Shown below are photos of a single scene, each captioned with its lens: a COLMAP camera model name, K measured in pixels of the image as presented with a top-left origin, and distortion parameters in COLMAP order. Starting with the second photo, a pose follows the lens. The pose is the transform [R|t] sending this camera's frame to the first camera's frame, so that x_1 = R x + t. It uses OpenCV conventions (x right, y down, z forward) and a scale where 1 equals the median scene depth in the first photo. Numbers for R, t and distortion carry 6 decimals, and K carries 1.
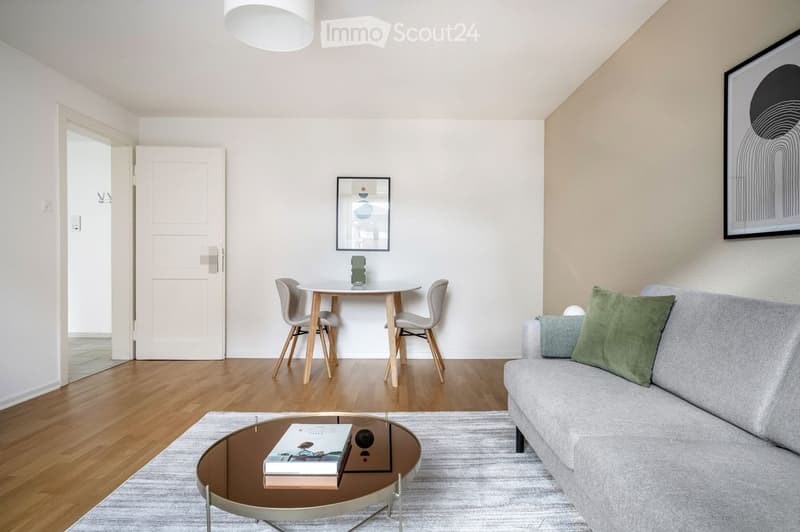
lens RADIAL K [[439.0, 0, 400.7], [0, 439.0, 263.7], [0, 0, 1]] dist [-0.000722, 0.002180]
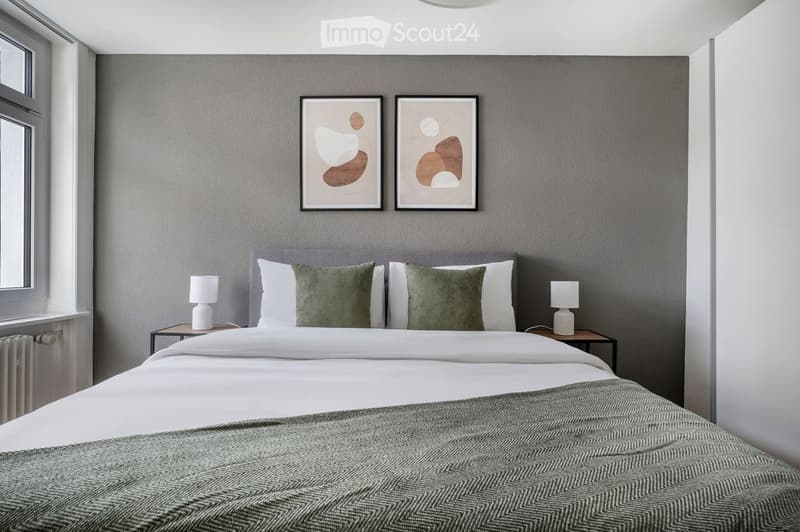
lens RADIAL K [[439.0, 0, 400.7], [0, 439.0, 263.7], [0, 0, 1]] dist [-0.000722, 0.002180]
pose [[0.022377, 0.001748, 0.999748, -0.666405], [0.000124, 0.999998, -0.001752, 0.113655], [-0.999750, 0.000163, 0.022377, 0.617899]]
